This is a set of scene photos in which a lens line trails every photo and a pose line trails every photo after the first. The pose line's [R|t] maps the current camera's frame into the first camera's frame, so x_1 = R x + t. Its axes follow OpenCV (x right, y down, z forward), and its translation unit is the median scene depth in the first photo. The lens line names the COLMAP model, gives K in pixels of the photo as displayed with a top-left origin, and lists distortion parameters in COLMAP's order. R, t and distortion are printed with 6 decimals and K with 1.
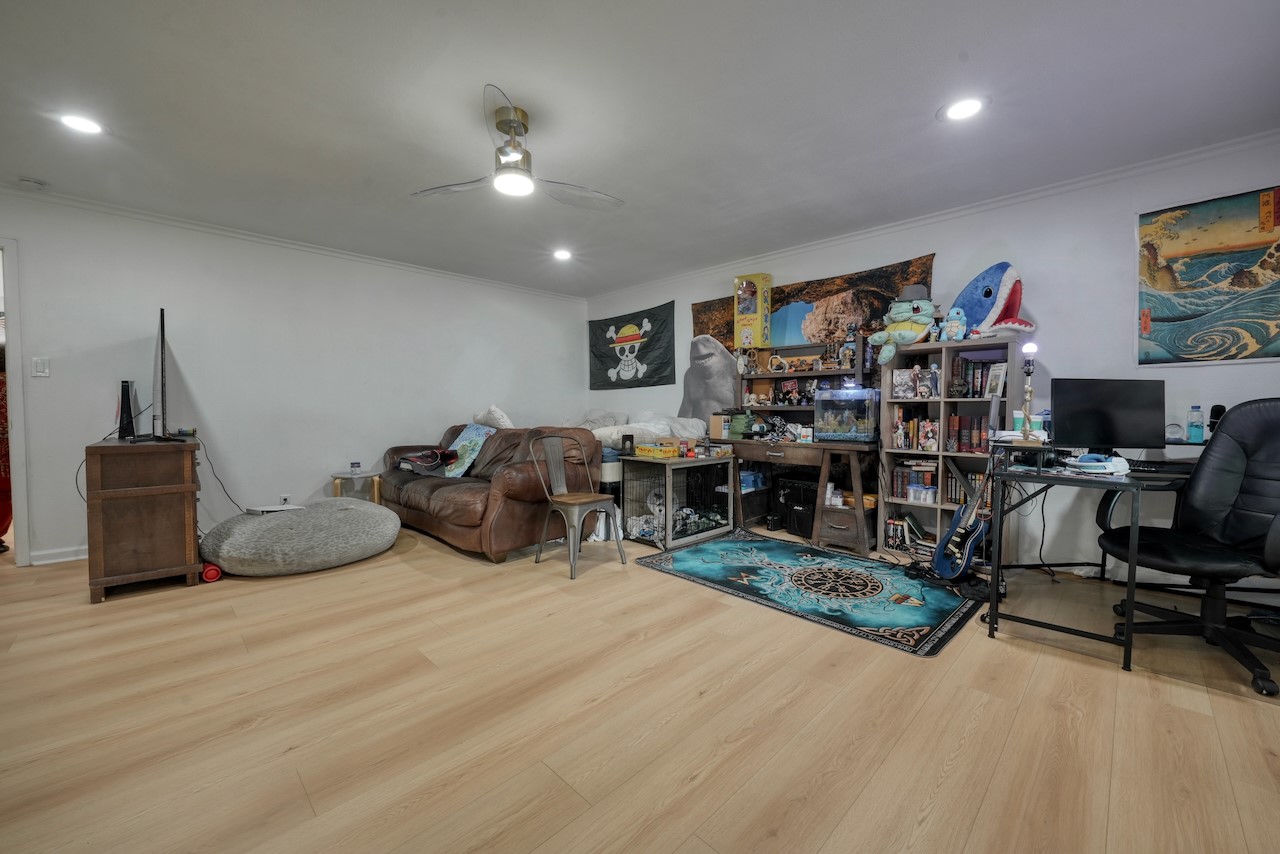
lens RADIAL K [[499.4, 0, 637.7], [0, 499.4, 421.5], [0, 0, 1]] dist [-0.001128, 0.000067]
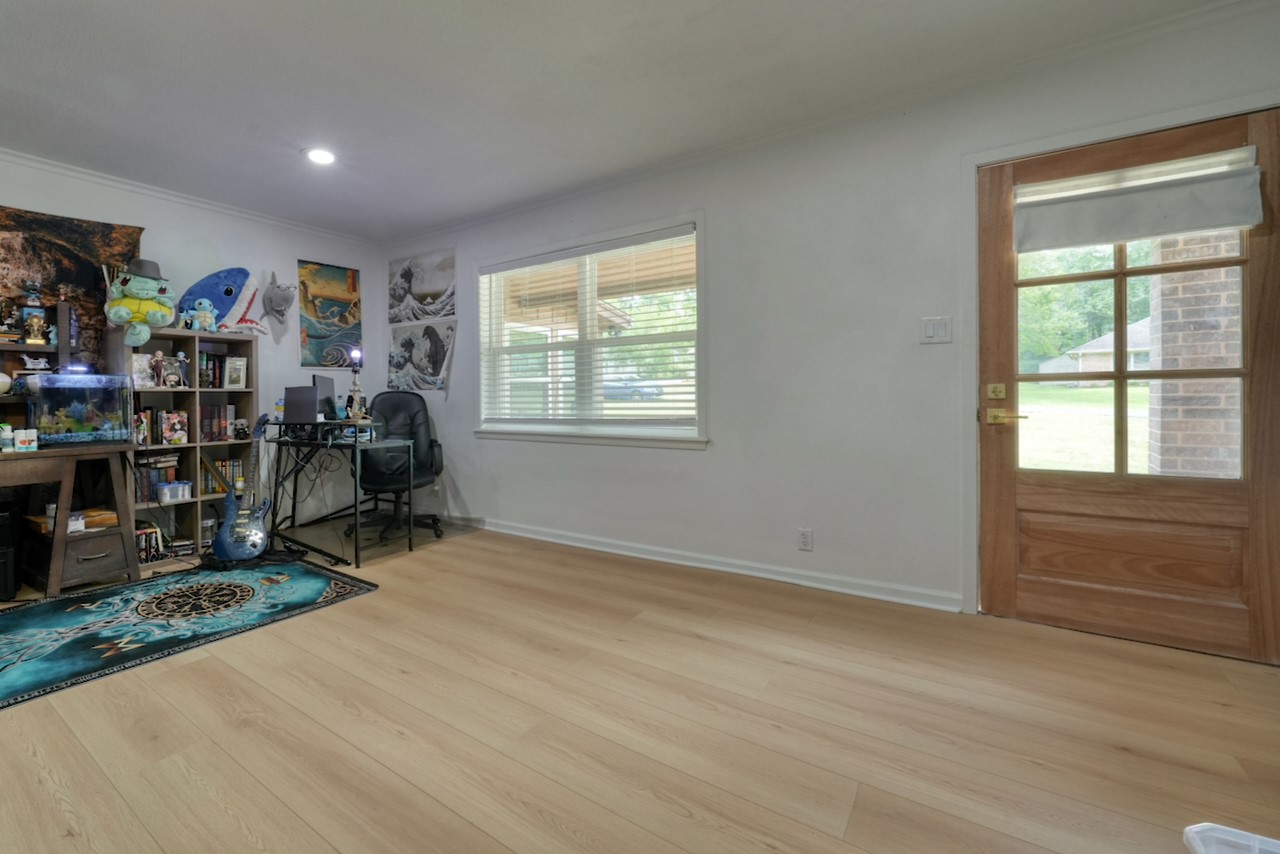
lens RADIAL K [[564.4, 0, 566.1], [0, 564.4, 397.4], [0, 0, 1]] dist [-0.001162, 0.000045]
pose [[-0.160962, -0.002009, 0.986959, -0.647120], [0.034828, 0.999364, 0.007714, -0.012577], [-0.986346, 0.035615, -0.160790, 0.501561]]
